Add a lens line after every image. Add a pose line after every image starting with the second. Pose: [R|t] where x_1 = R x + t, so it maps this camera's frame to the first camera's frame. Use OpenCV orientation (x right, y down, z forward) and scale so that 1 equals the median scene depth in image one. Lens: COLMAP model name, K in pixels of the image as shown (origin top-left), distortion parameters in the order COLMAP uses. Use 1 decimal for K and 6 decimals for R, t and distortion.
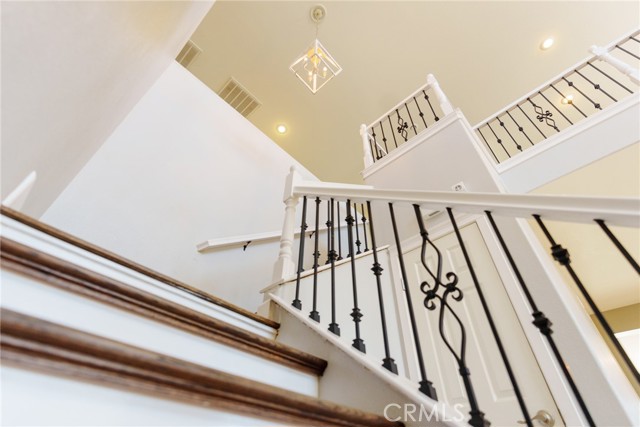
lens RADIAL K [[310.4, 0, 318.2], [0, 310.4, 212.8], [0, 0, 1]] dist [0.003333, 0.003695]
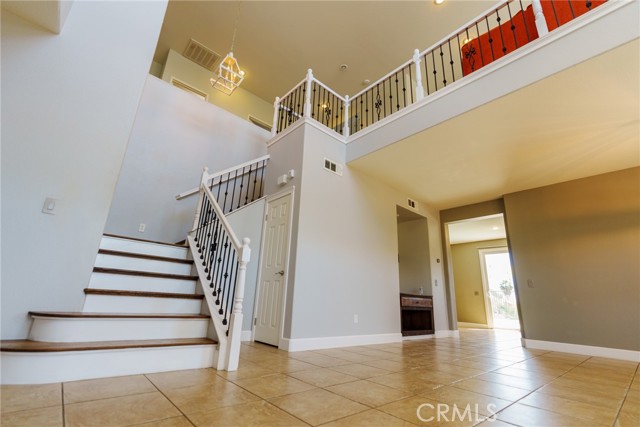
lens RADIAL K [[285.7, 0, 317.1], [0, 285.7, 212.7], [0, 0, 1]] dist [-0.012920, 0.004433]
pose [[0.995340, -0.004553, -0.096324, 0.951206], [0.045340, 0.903683, 0.425795, -0.745783], [0.085108, -0.428178, 0.899678, -0.844991]]
